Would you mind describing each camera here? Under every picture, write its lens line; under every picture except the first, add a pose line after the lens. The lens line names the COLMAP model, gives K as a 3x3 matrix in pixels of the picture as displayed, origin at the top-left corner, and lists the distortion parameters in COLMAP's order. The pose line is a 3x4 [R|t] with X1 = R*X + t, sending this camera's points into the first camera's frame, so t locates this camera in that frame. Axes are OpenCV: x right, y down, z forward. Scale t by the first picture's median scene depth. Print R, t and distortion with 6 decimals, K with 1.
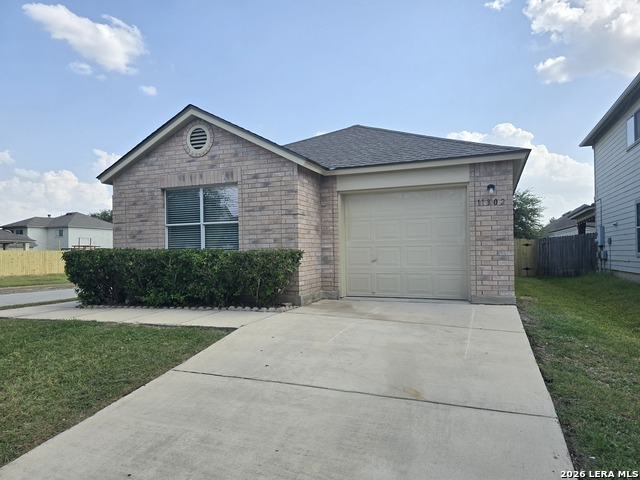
lens RADIAL K [[432.0, 0, 323.7], [0, 432.0, 248.9], [0, 0, 1]] dist [0.055196, -0.048536]
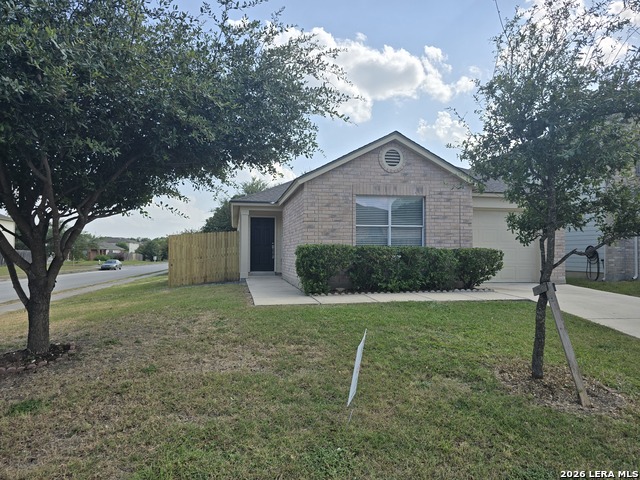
lens RADIAL K [[432.0, 0, 312.0], [0, 432.0, 244.1], [0, 0, 1]] dist [0.055196, -0.048536]
pose [[0.850741, 0.027644, 0.524858, -1.187523], [-0.017009, 0.999541, -0.025074, 0.030200], [-0.525311, 0.012404, 0.850820, 0.066997]]
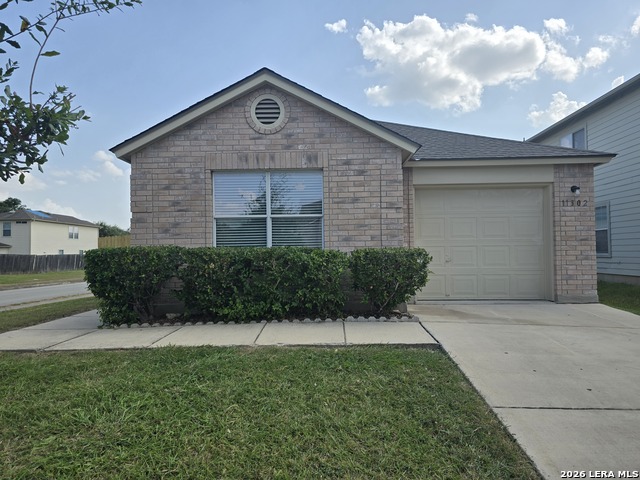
lens RADIAL K [[432.0, 0, 323.6], [0, 432.0, 243.7], [0, 0, 1]] dist [0.055196, -0.048536]
pose [[0.943637, 0.009043, 0.330859, -0.478137], [-0.003853, 0.999859, -0.016339, 0.006659], [-0.330960, 0.014143, 0.943539, 0.212939]]
